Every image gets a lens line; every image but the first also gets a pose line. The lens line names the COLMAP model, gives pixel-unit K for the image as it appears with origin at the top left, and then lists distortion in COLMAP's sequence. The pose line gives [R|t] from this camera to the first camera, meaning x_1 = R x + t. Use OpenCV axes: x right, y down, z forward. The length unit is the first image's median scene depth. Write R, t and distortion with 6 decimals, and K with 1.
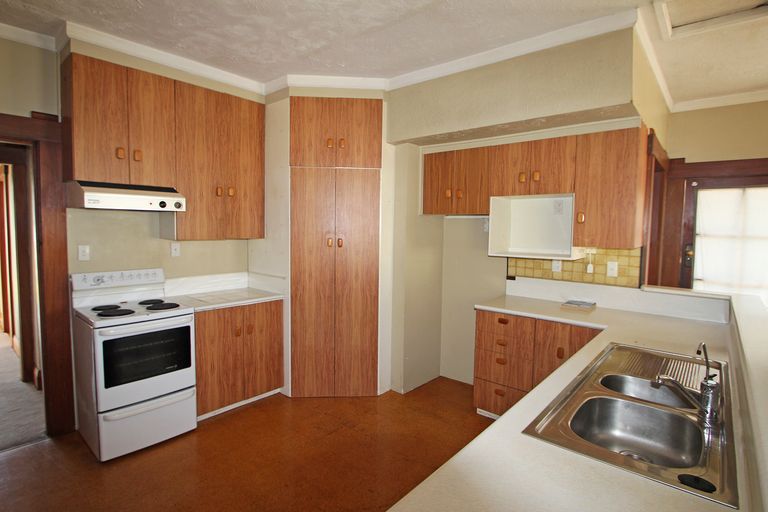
lens RADIAL K [[414.0, 0, 384.0], [0, 414.0, 256.0], [0, 0, 1]] dist [-0.002362, -0.000405]
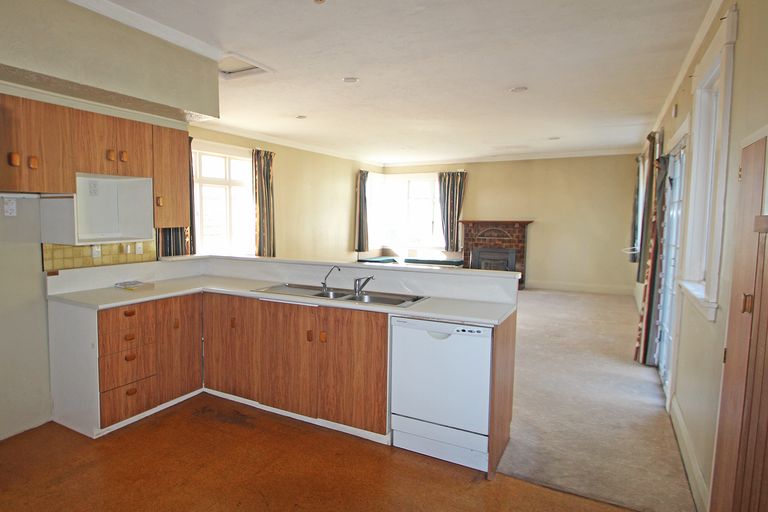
lens RADIAL K [[414.0, 0, 384.0], [0, 414.0, 256.0], [0, 0, 1]] dist [-0.002362, -0.000405]
pose [[-0.213590, -0.114852, 0.970149, -0.687927], [0.058523, 0.989777, 0.130060, -0.053155], [-0.975169, 0.084555, -0.204685, 0.610281]]
